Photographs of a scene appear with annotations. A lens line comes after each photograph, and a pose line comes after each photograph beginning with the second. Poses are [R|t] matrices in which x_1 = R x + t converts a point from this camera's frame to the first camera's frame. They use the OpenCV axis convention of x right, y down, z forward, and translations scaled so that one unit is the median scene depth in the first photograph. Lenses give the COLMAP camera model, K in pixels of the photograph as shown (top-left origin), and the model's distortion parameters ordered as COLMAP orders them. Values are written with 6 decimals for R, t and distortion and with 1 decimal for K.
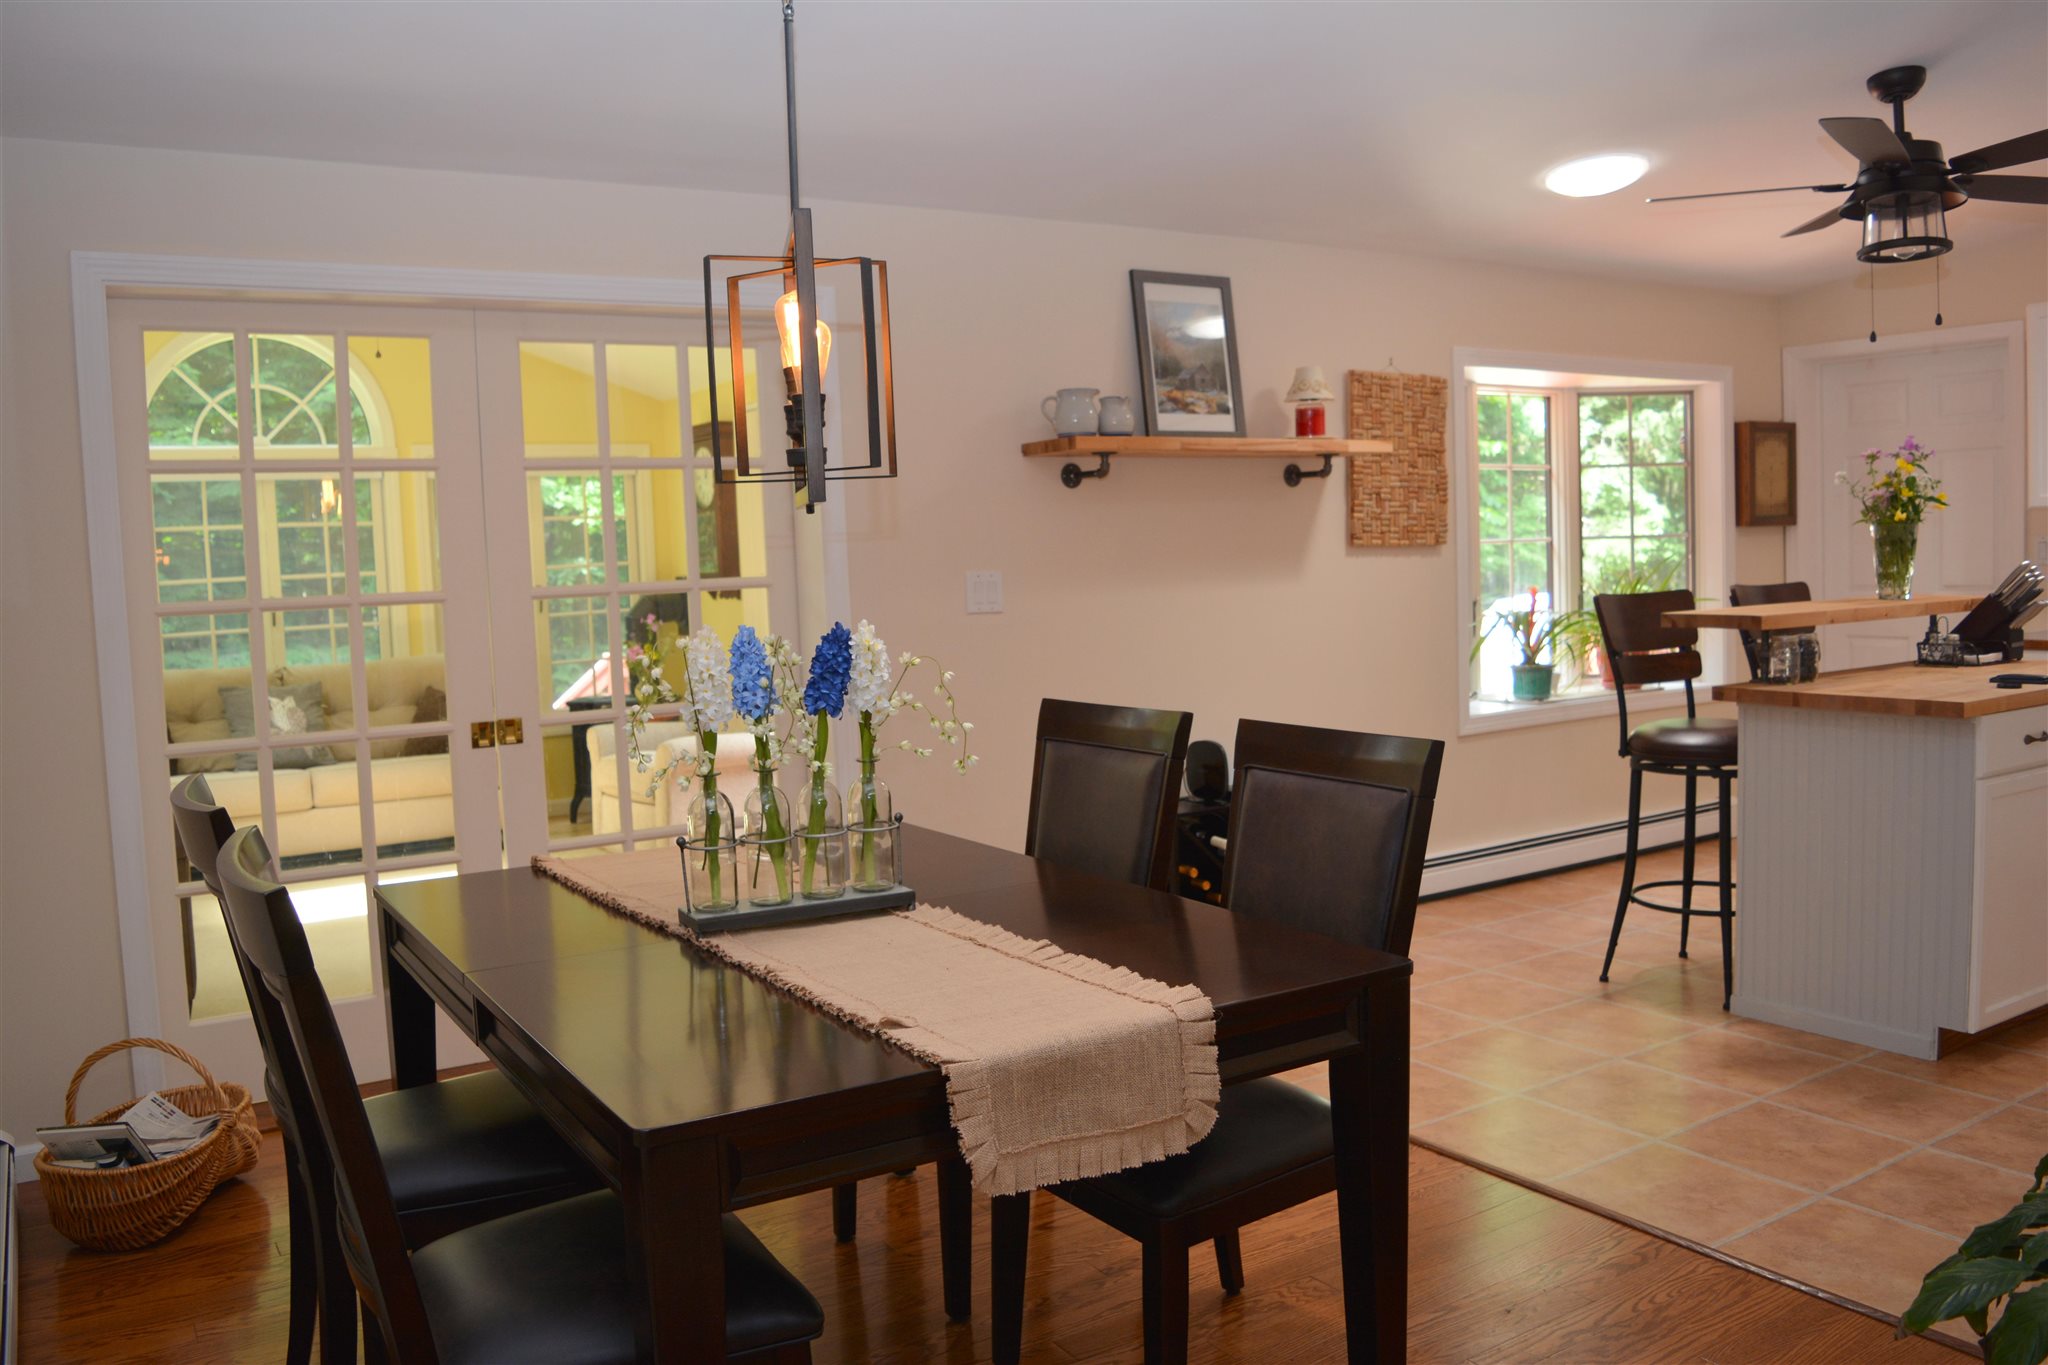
lens RADIAL K [[1582.6, 0, 1014.1], [0, 1582.6, 671.0], [0, 0, 1]] dist [-0.093539, 0.015663]
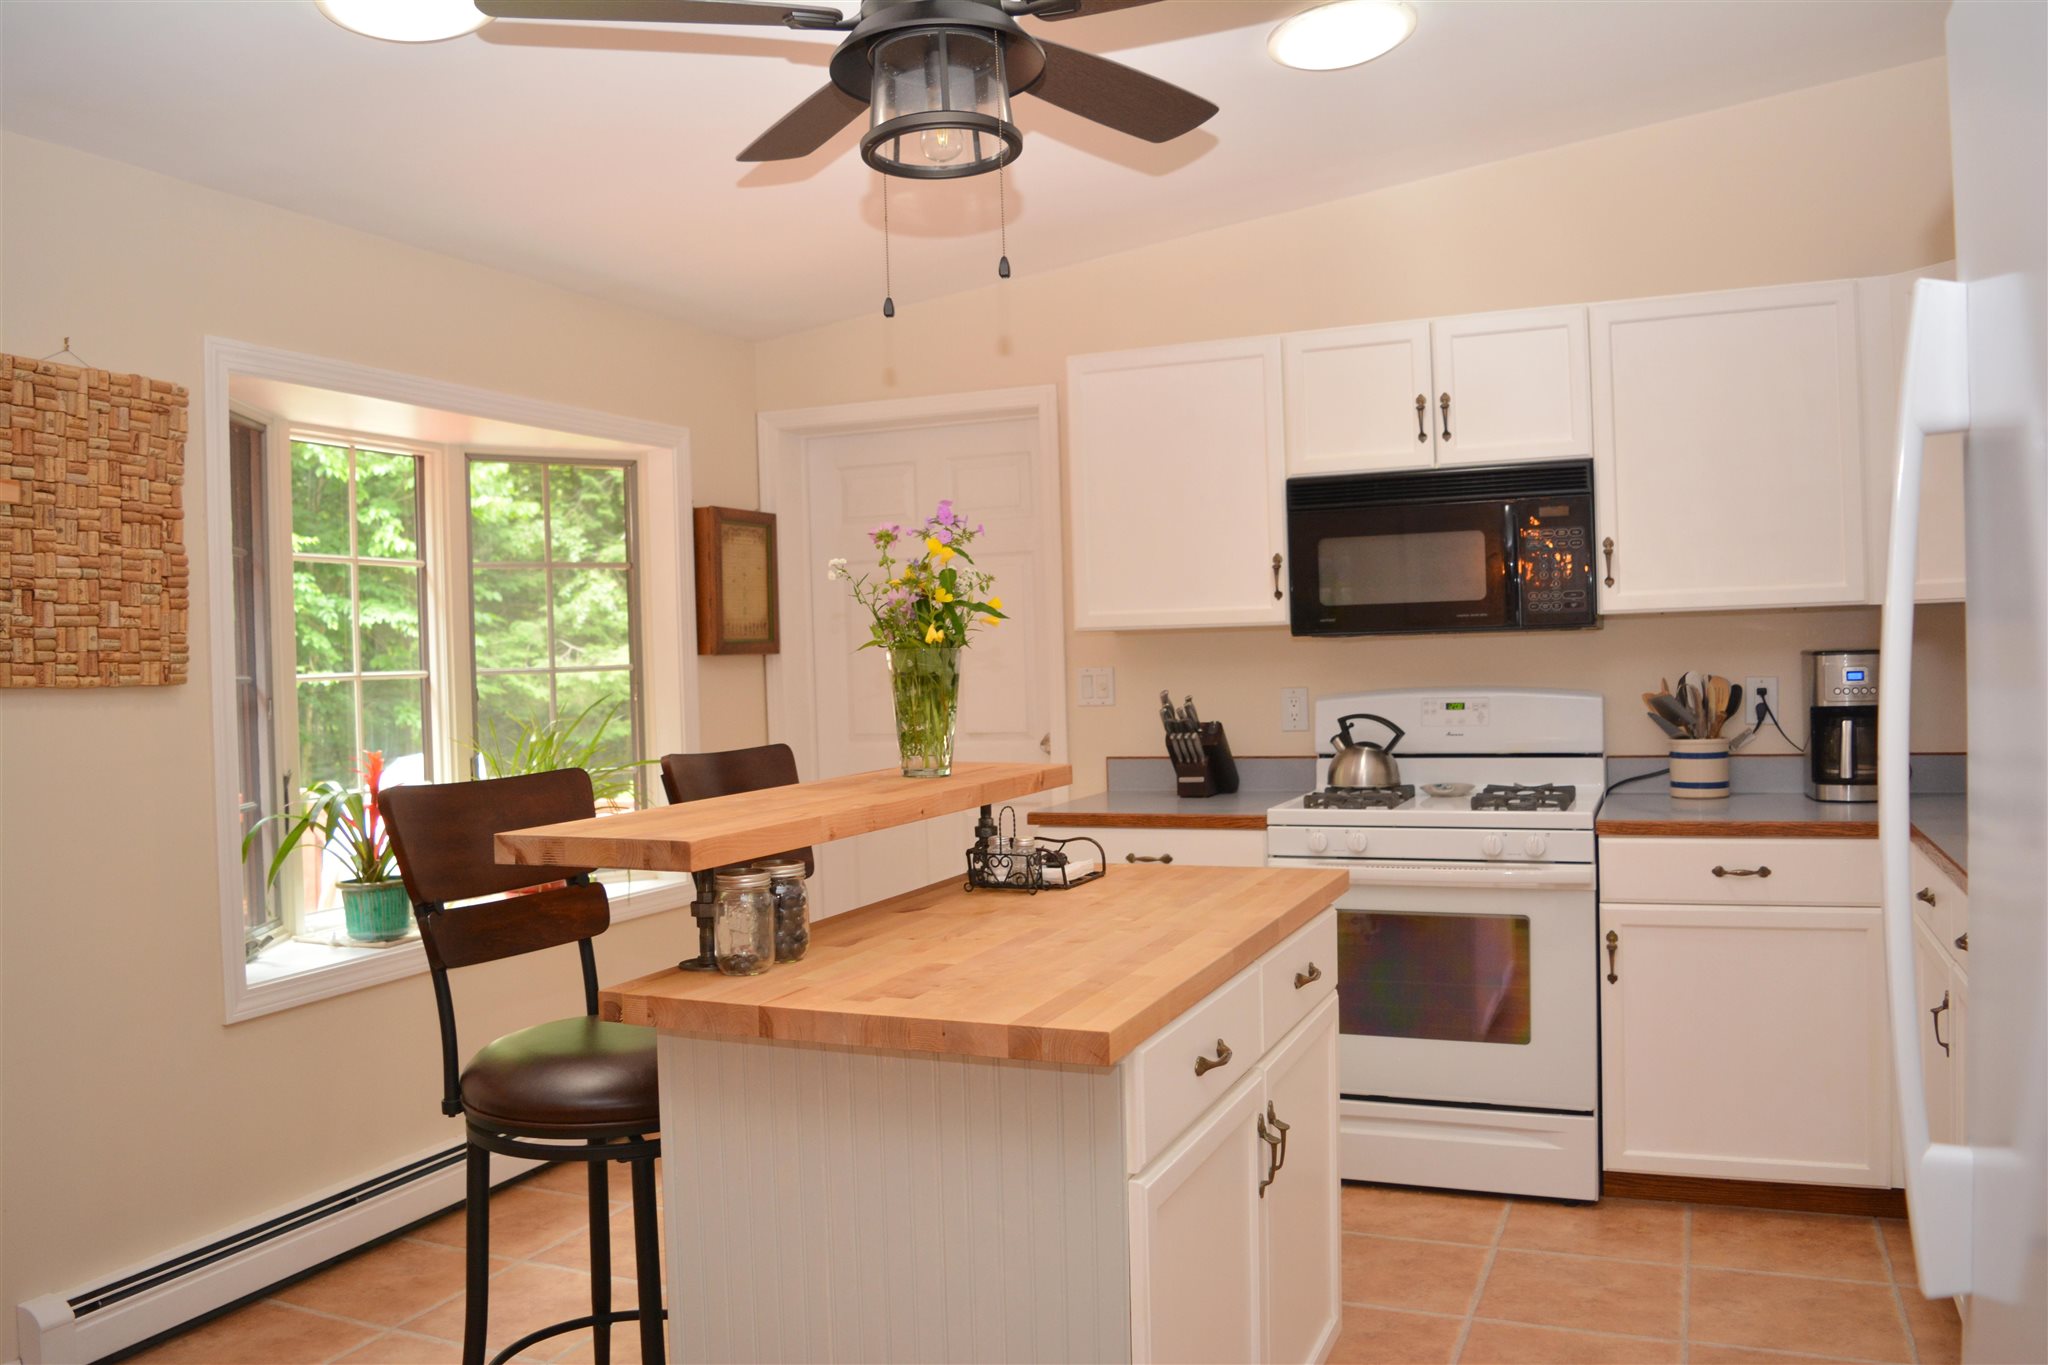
lens RADIAL K [[1582.6, 0, 1022.3], [0, 1582.6, 686.9], [0, 0, 1]] dist [-0.093539, 0.015663]
pose [[0.819664, -0.000260, 0.572844, 0.233963], [0.042095, 0.997324, -0.059780, -0.039588], [-0.571295, 0.073114, 0.817482, 0.441028]]
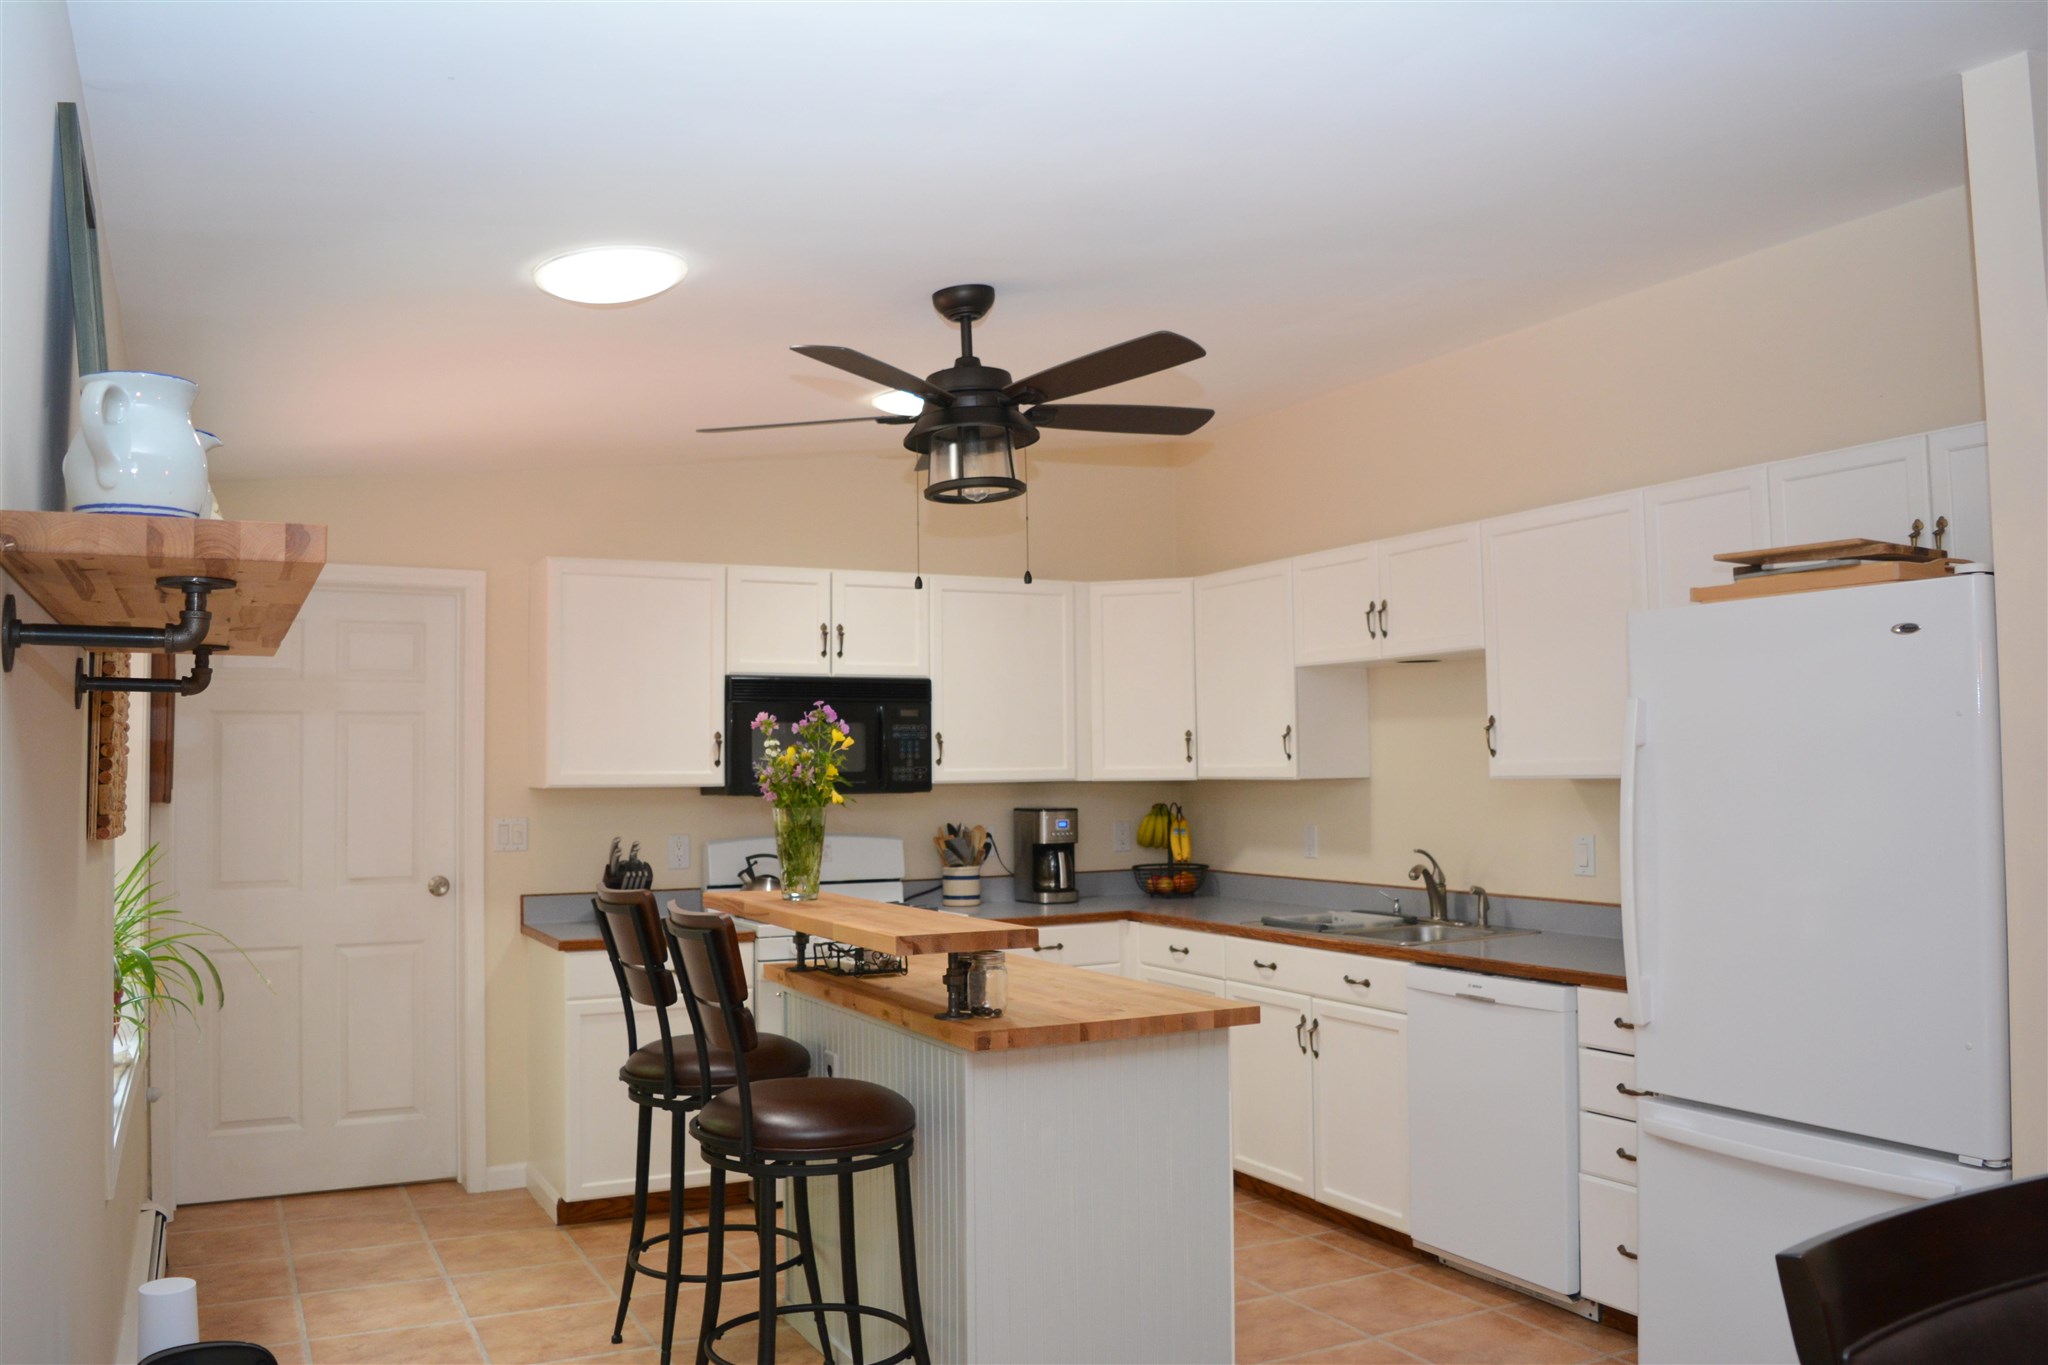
lens RADIAL K [[1582.6, 0, 1015.9], [0, 1582.6, 676.5], [0, 0, 1]] dist [-0.093539, 0.015663]
pose [[0.086106, 0.094395, 0.991804, -0.253431], [0.080991, 0.991543, -0.101402, -0.064879], [-0.992989, 0.089058, 0.077733, 0.752372]]
